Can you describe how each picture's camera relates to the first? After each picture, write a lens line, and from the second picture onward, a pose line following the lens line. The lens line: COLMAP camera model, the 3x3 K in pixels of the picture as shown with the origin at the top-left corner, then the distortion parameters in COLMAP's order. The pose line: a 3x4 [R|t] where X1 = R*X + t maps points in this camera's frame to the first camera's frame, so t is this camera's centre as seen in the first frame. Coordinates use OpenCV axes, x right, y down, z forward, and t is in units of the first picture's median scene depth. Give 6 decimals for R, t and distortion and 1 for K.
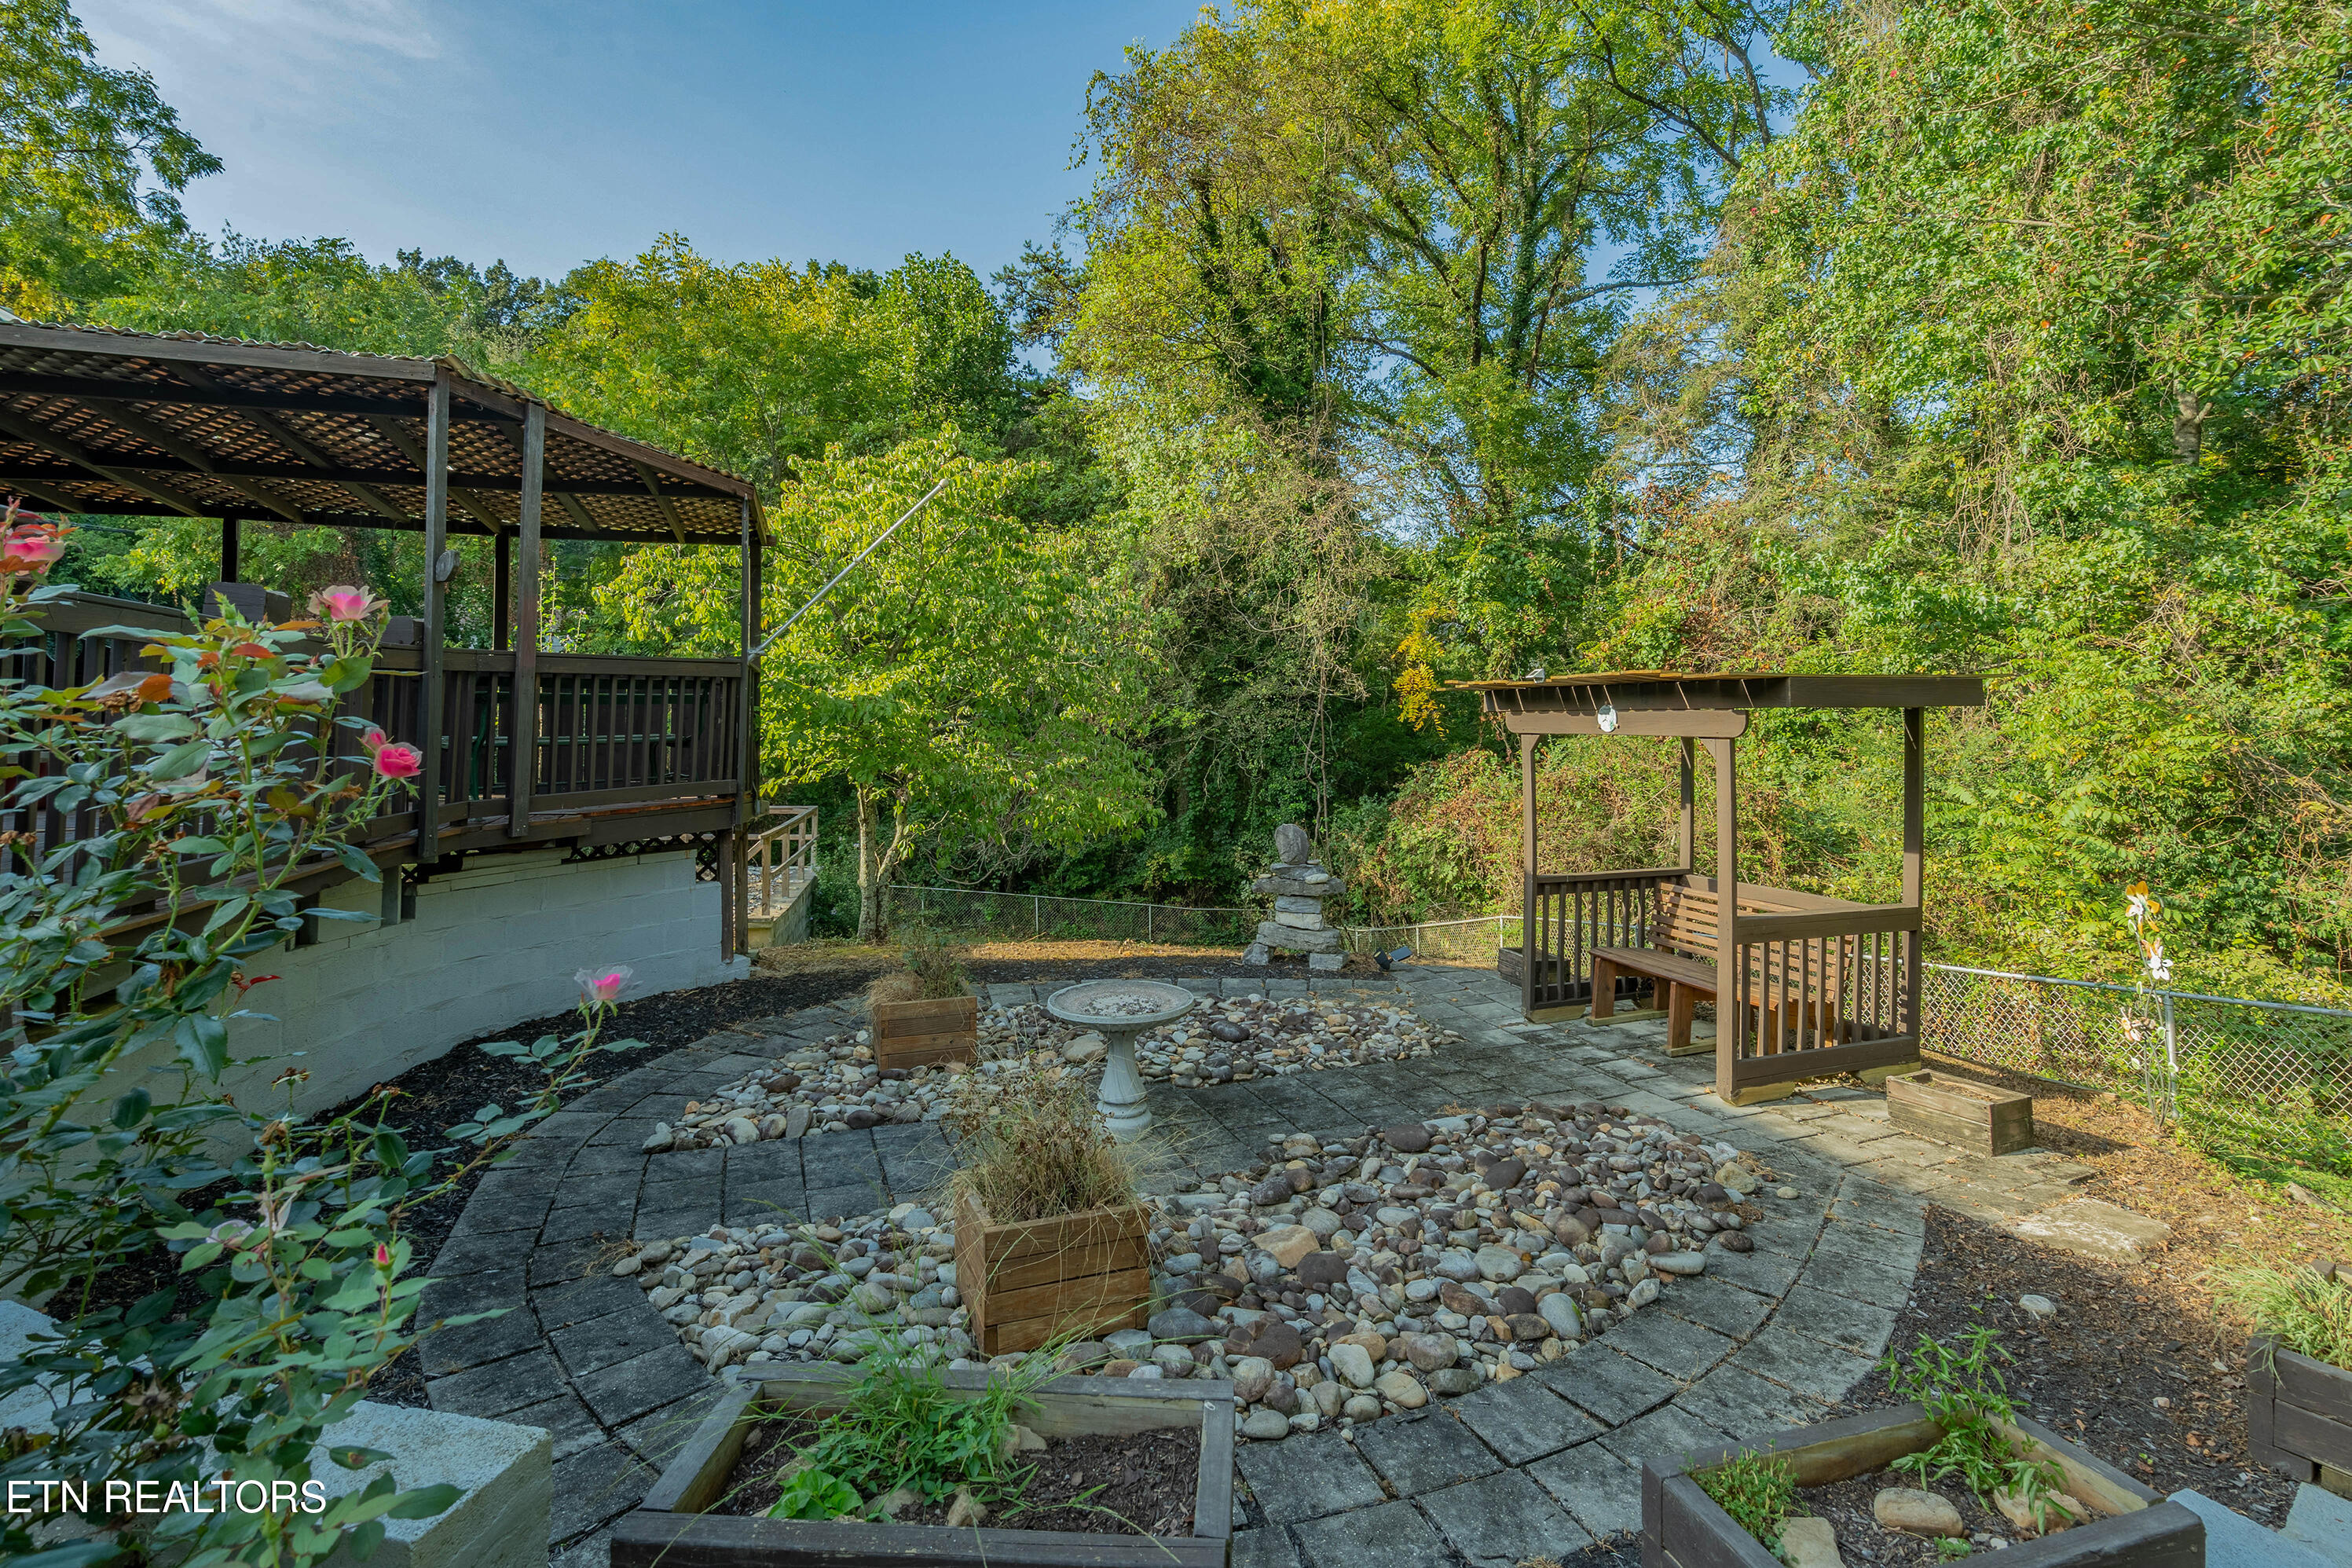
lens RADIAL K [[1118.7, 0, 1140.9], [0, 1118.7, 667.6], [0, 0, 1]] dist [-0.006701, 0.000942]
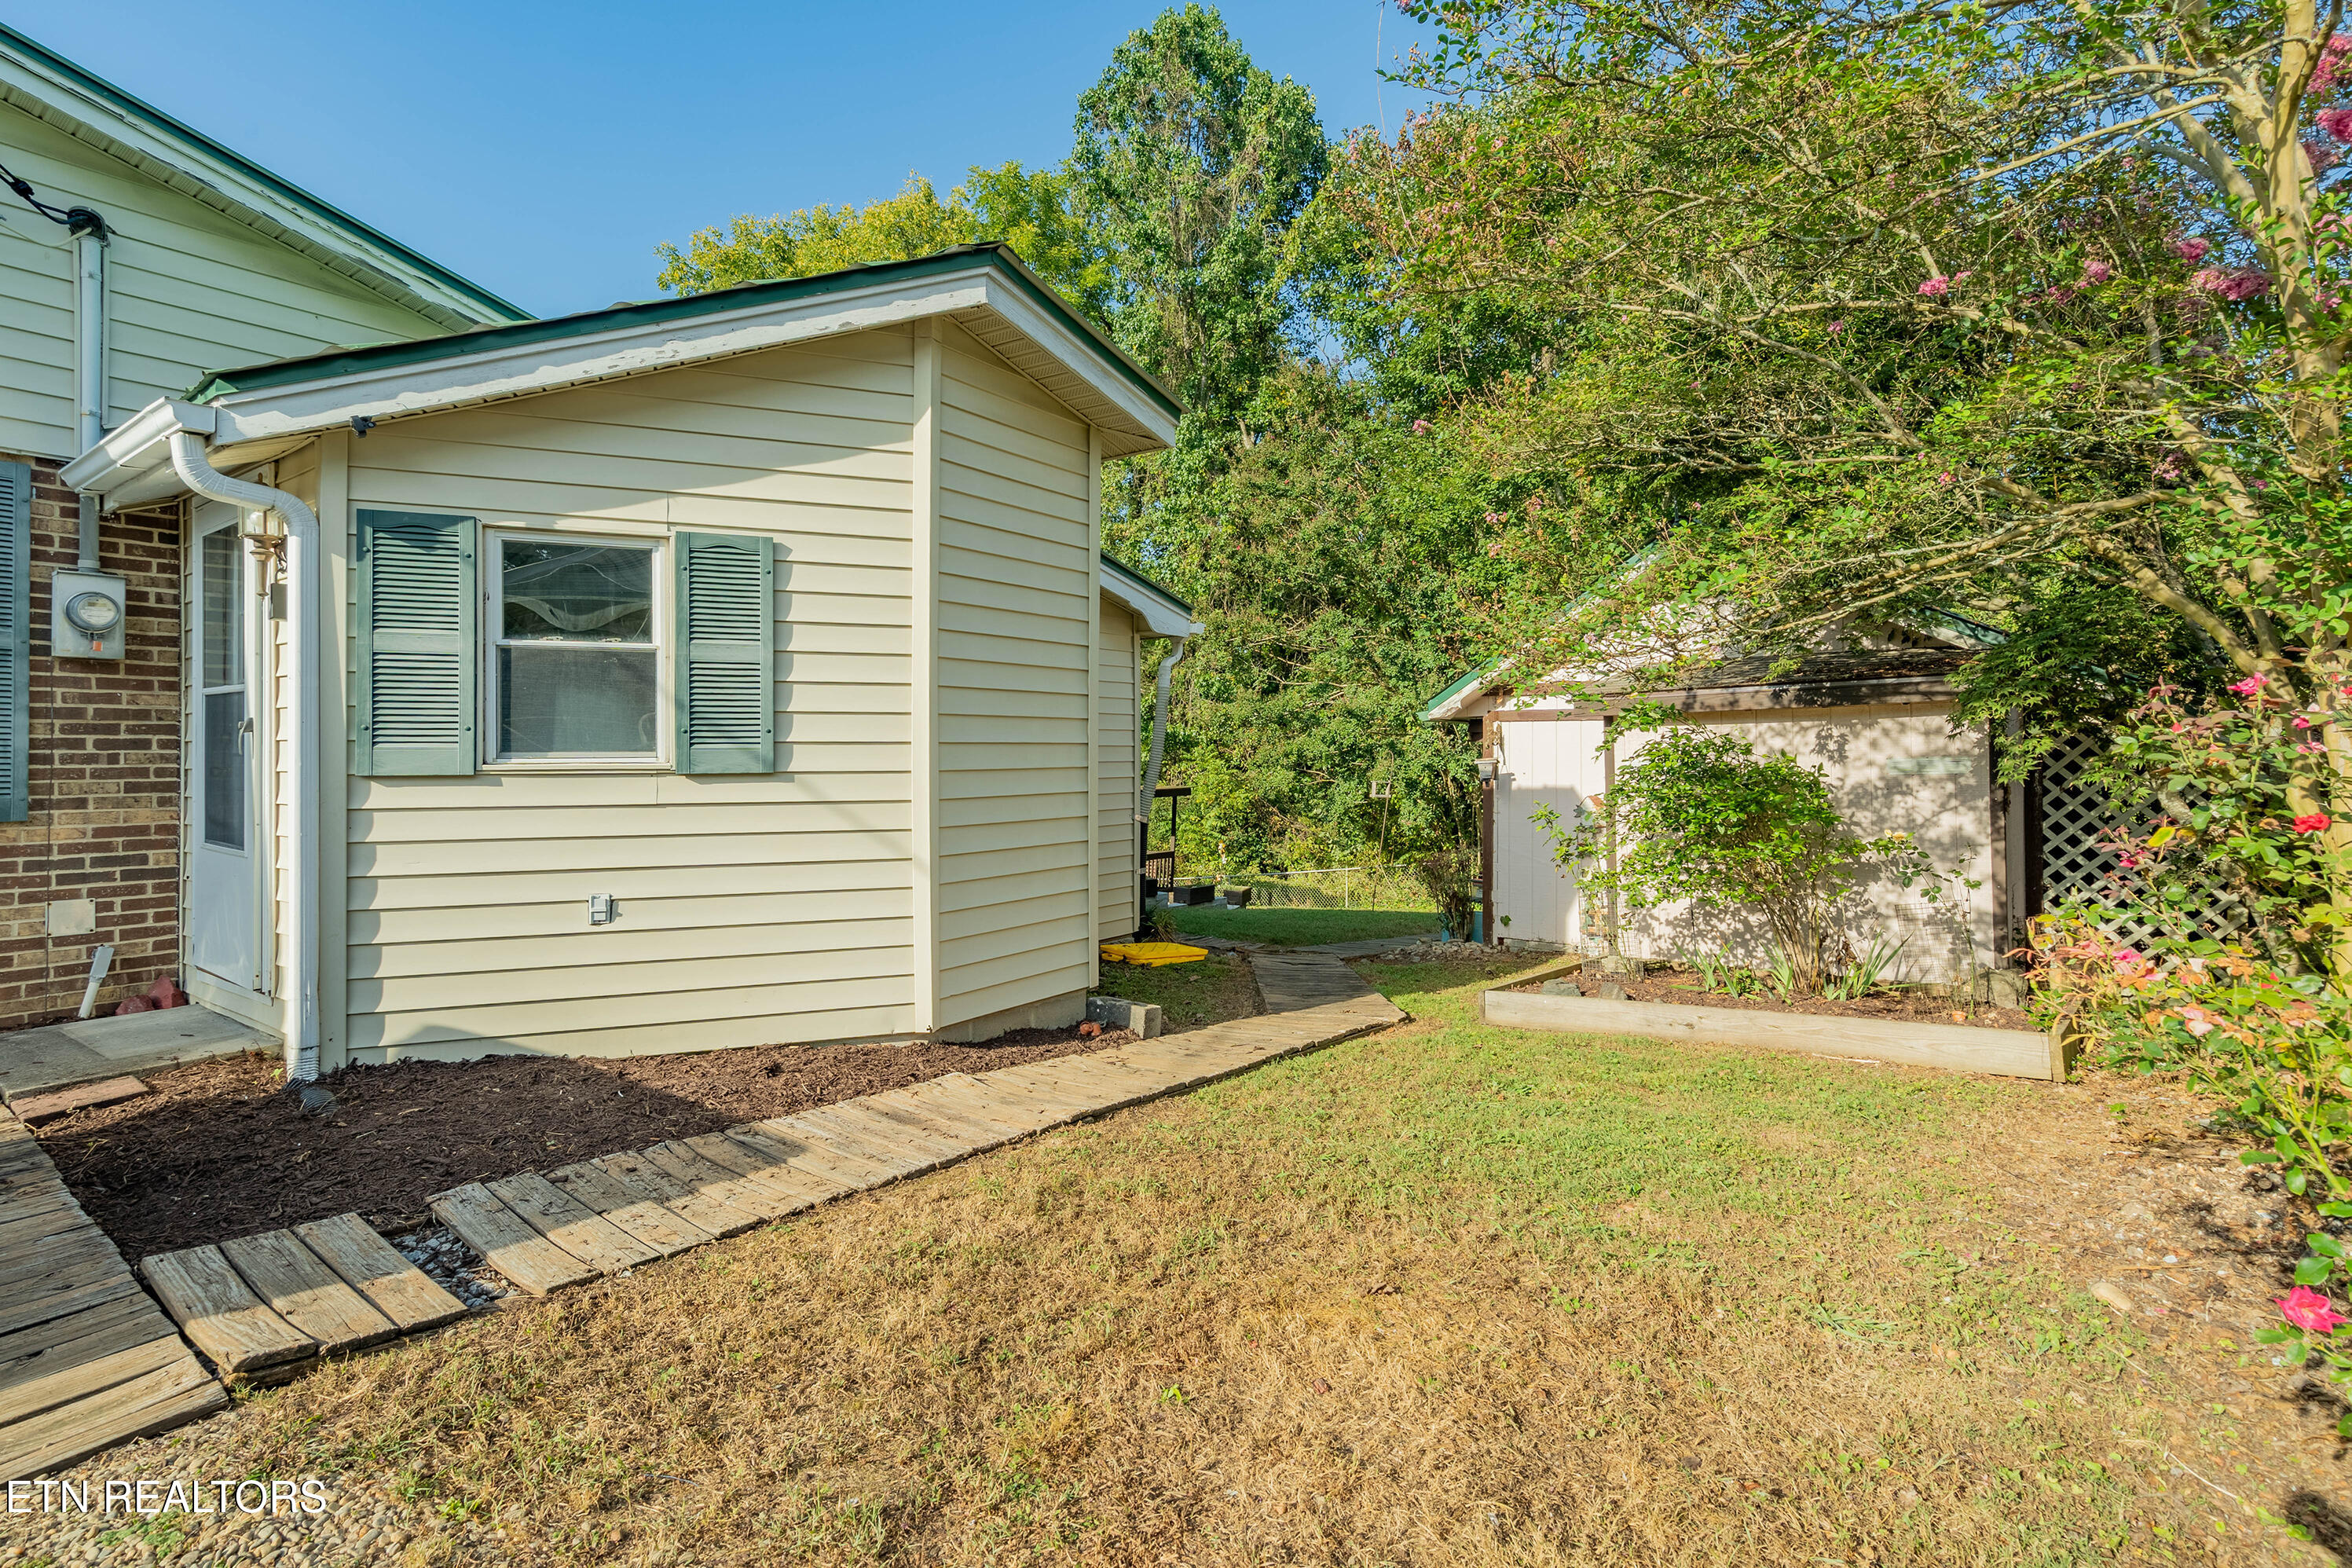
lens RADIAL K [[1118.7, 0, 1176.5], [0, 1118.7, 761.3], [0, 0, 1]] dist [-0.006701, 0.000942]
pose [[0.789725, -0.002992, 0.613454, -0.456602], [-0.031867, 0.998438, 0.045894, -0.073104], [-0.612633, -0.055792, 0.788396, -0.555449]]
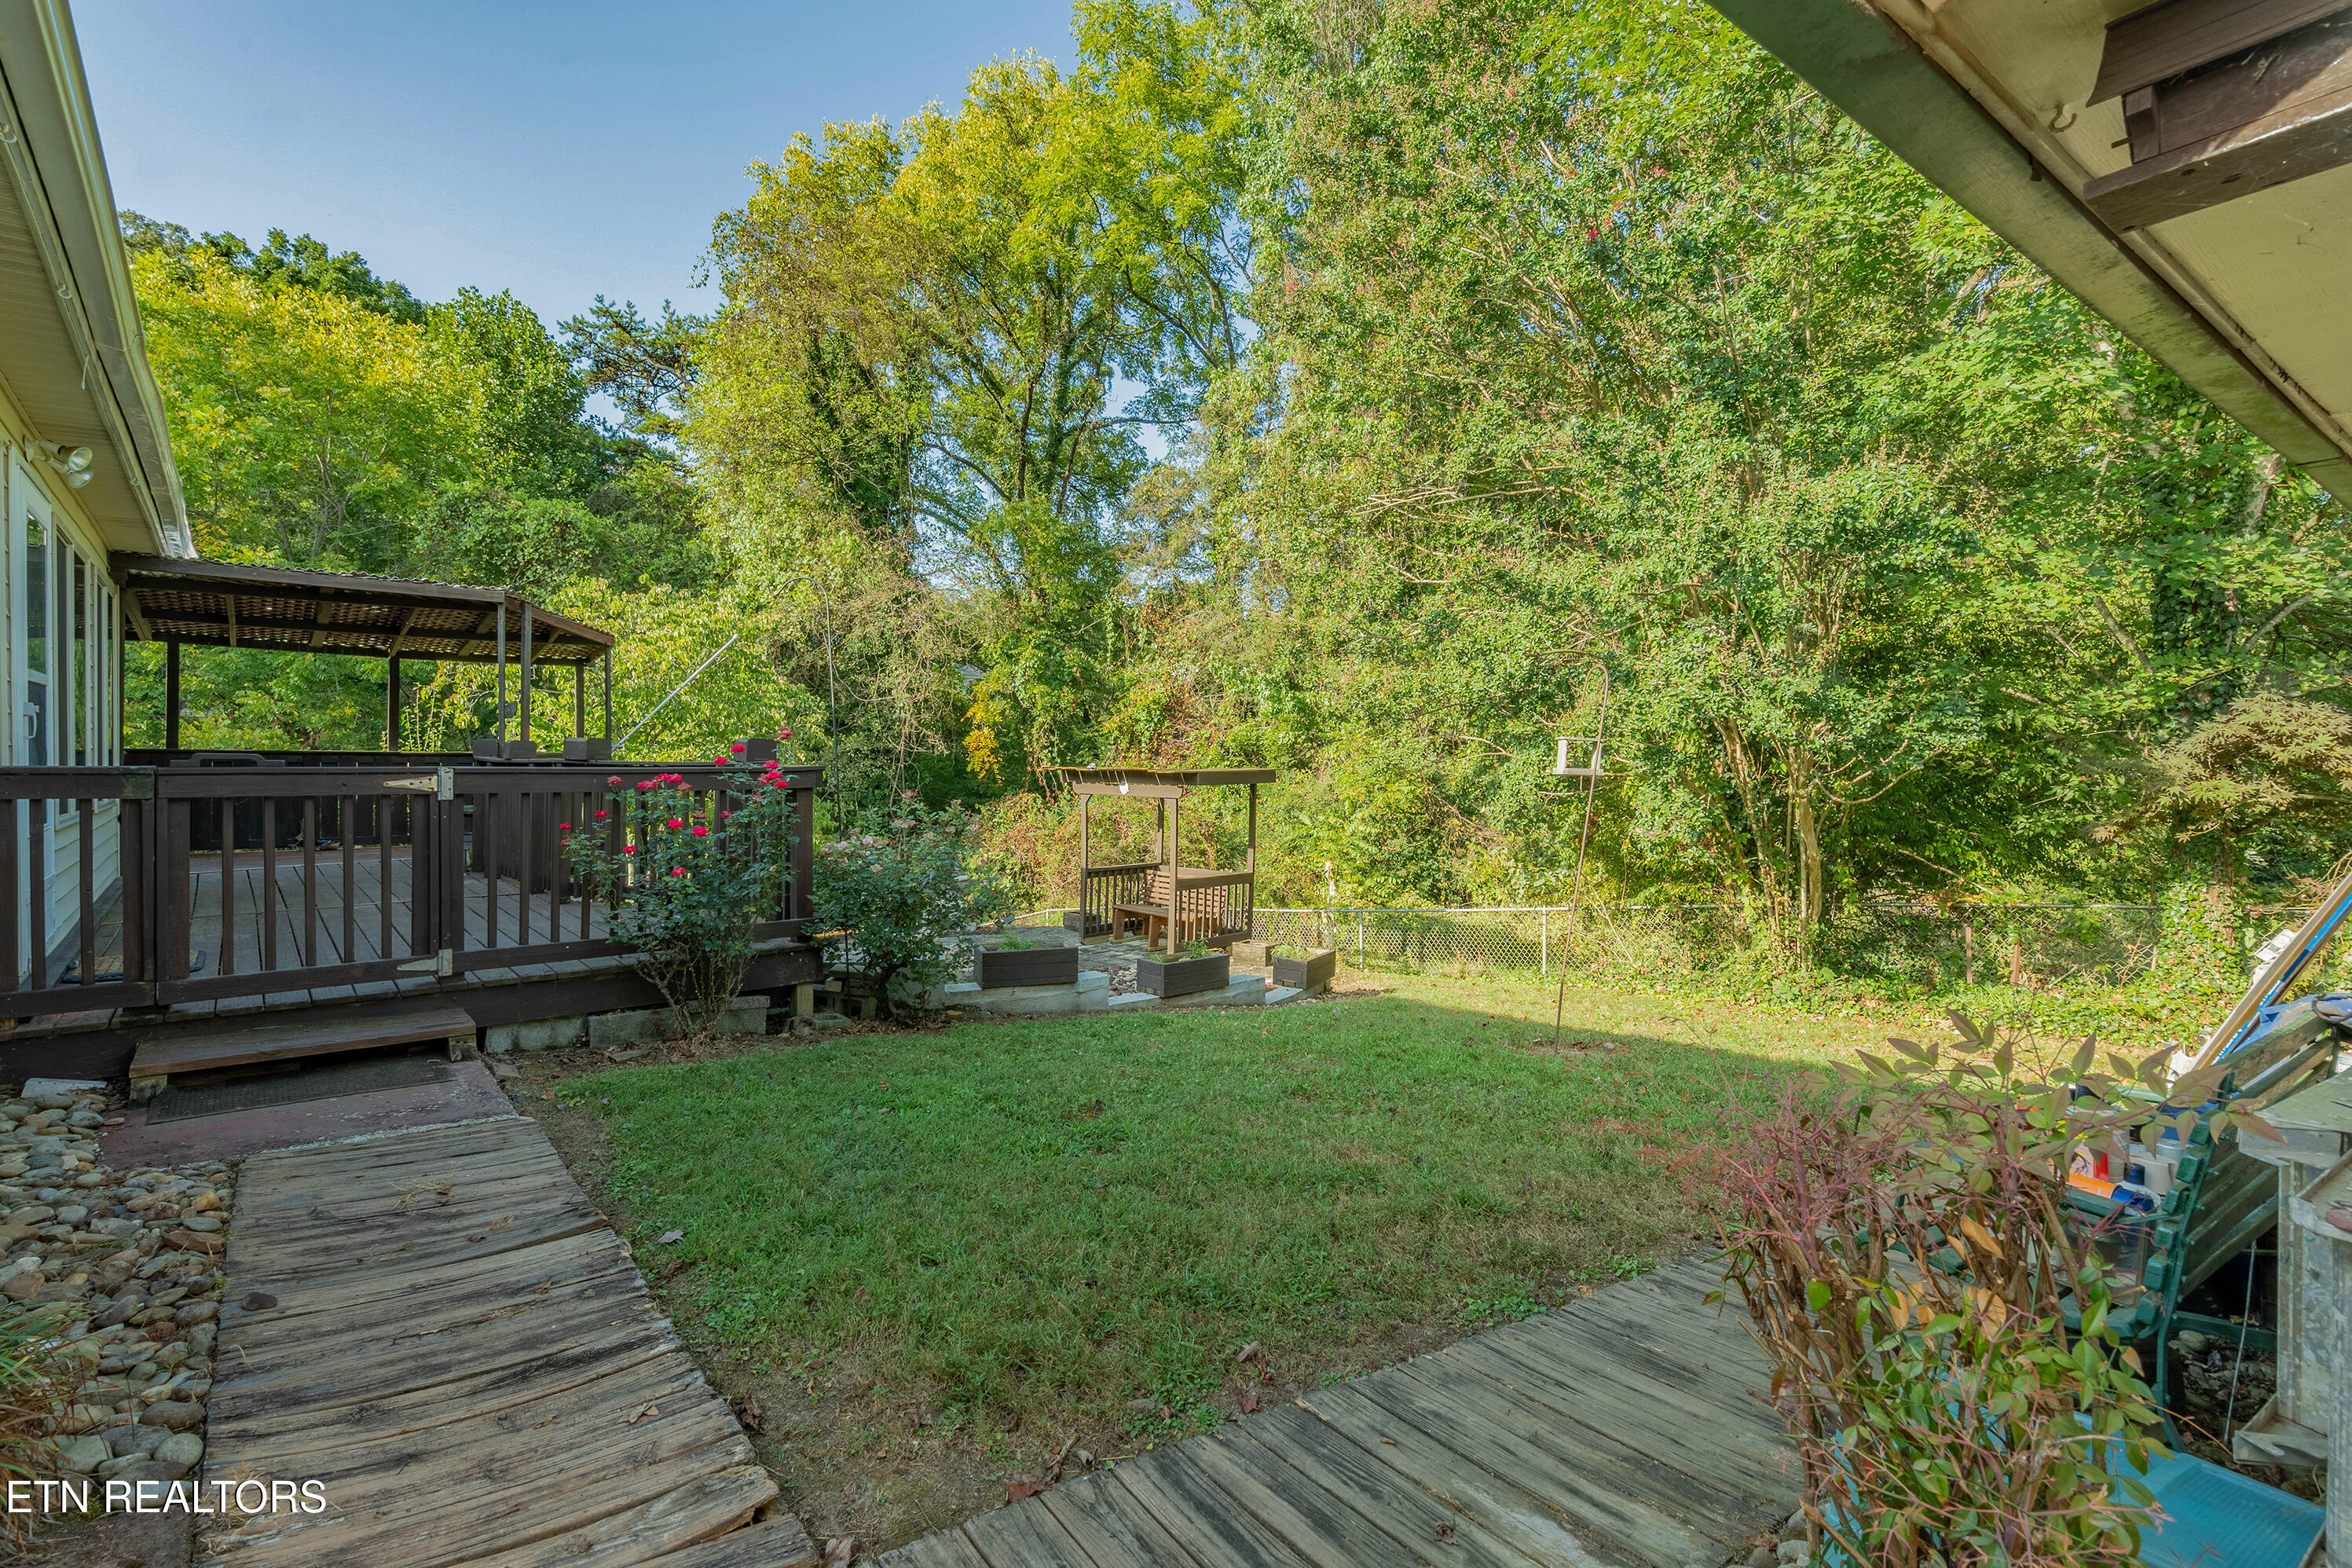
lens RADIAL K [[1118.7, 0, 1152.4], [0, 1118.7, 759.5], [0, 0, 1]] dist [-0.006701, 0.000942]
pose [[0.907627, 0.000079, 0.419777, -0.129013], [-0.022231, 0.998606, 0.047879, -0.034770], [-0.419188, -0.052788, 0.906364, -0.285225]]
